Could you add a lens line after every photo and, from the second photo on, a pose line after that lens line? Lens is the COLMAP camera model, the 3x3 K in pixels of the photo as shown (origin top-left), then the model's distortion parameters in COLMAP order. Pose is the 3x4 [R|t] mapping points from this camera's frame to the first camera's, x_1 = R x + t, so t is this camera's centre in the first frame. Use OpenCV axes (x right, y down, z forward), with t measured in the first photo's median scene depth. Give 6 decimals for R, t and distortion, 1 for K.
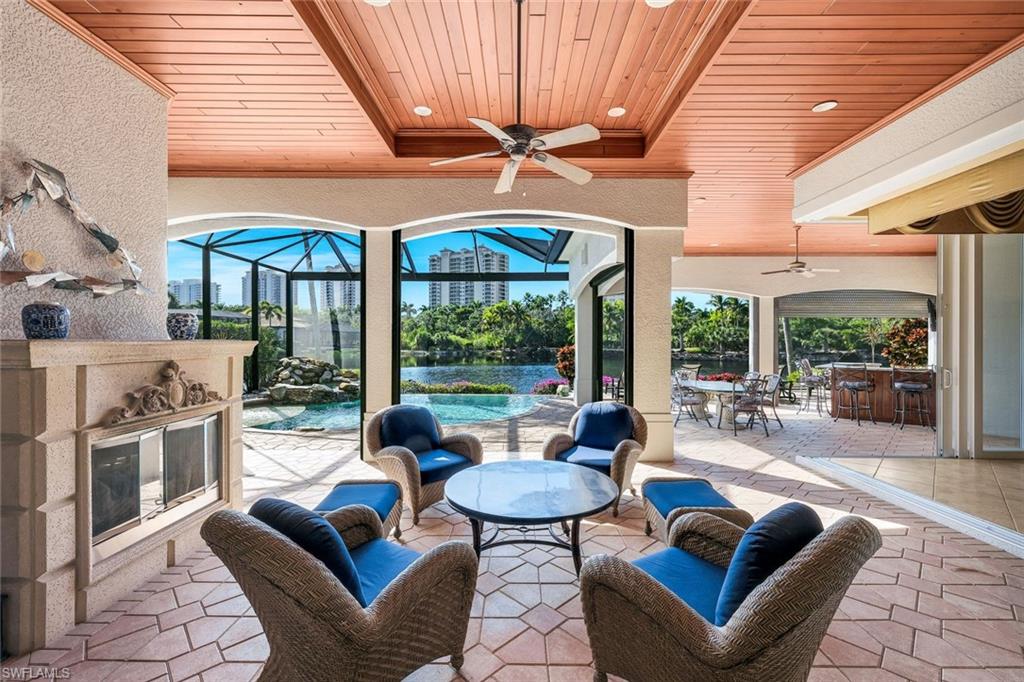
lens RADIAL K [[417.3, 0, 518.7], [0, 417.3, 339.9], [0, 0, 1]] dist [-0.000604, 0.000950]
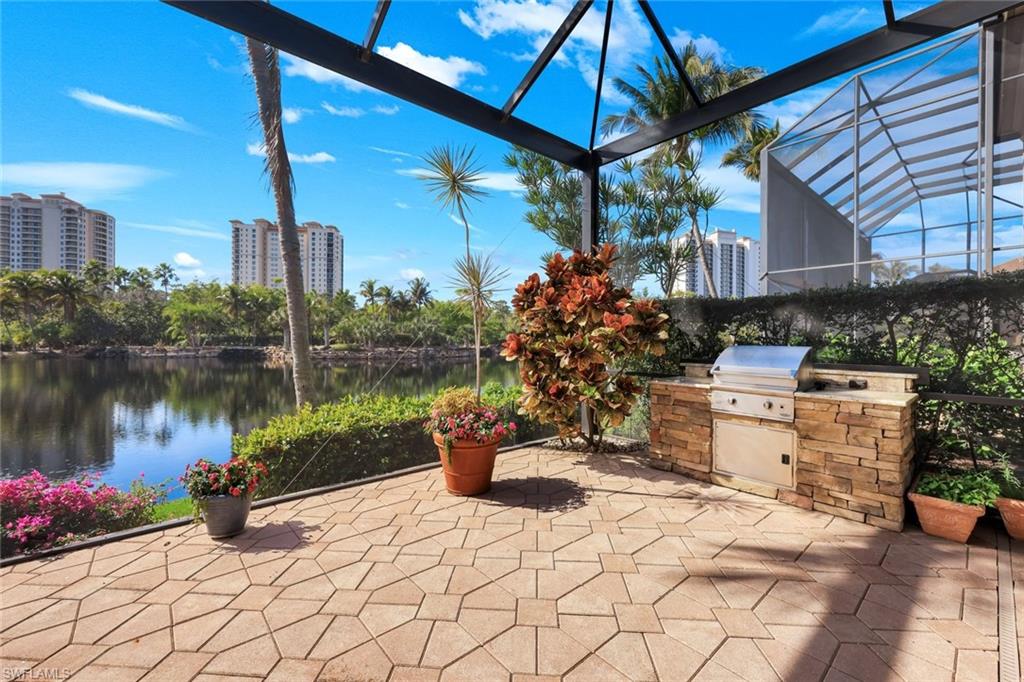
lens RADIAL K [[418.1, 0, 507.0], [0, 418.1, 340.3], [0, 0, 1]] dist [-0.000646, 0.000150]
pose [[0.756009, -0.001341, 0.654560, 0.113627], [-0.003906, 0.999971, 0.006560, 0.003743], [-0.654550, -0.007516, 0.755981, 0.129402]]
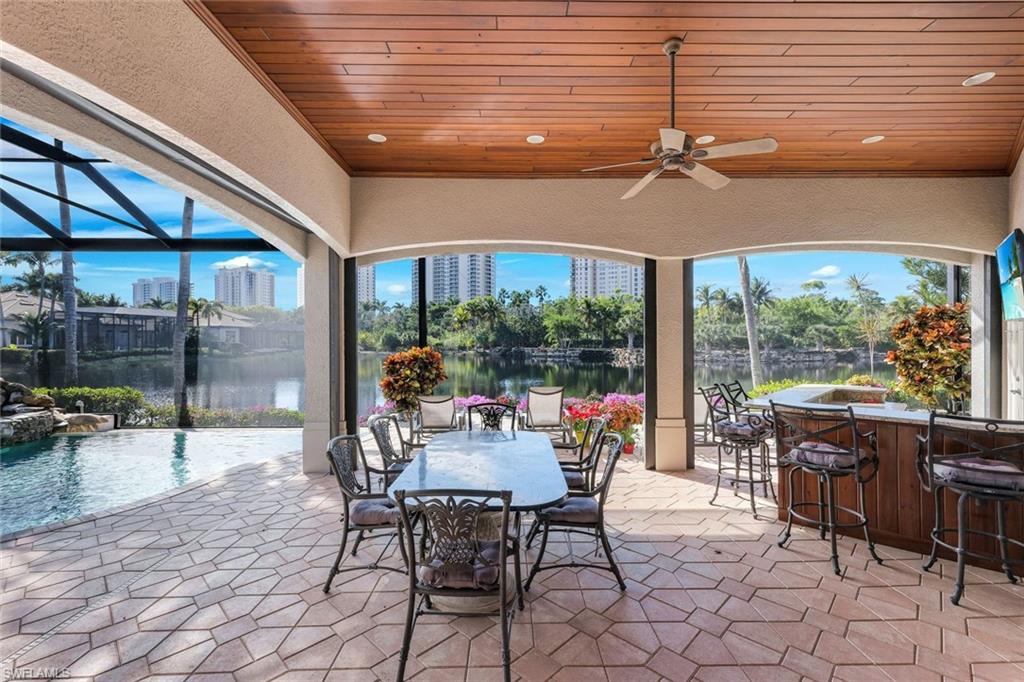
lens RADIAL K [[432.2, 0, 516.4], [0, 432.2, 340.0], [0, 0, 1]] dist [-0.000241, 0.000303]
pose [[0.999836, -0.006292, 0.016962, 0.048730], [0.006256, 0.999978, 0.002182, -0.000479], [-0.016976, -0.002076, 0.999854, 0.057547]]
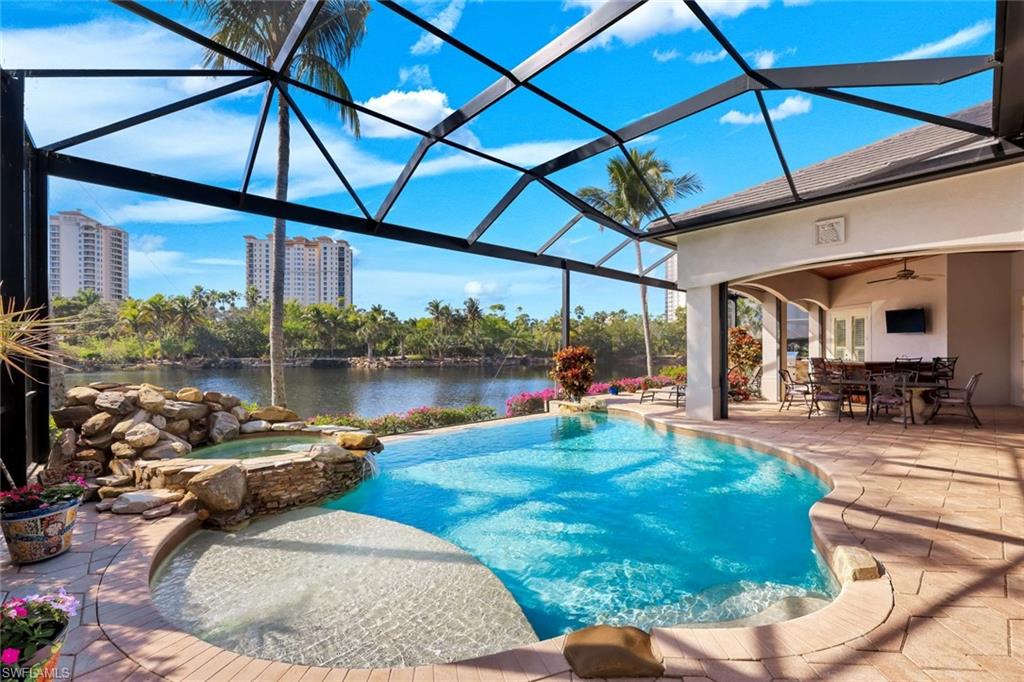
lens RADIAL K [[414.5, 0, 510.3], [0, 414.5, 364.9], [0, 0, 1]] dist [-0.001044, -0.000281]
pose [[0.748270, -0.030349, 0.662700, -0.077207], [0.003882, 0.999136, 0.041373, 0.001599], [-0.663383, -0.028386, 0.747741, 0.076997]]
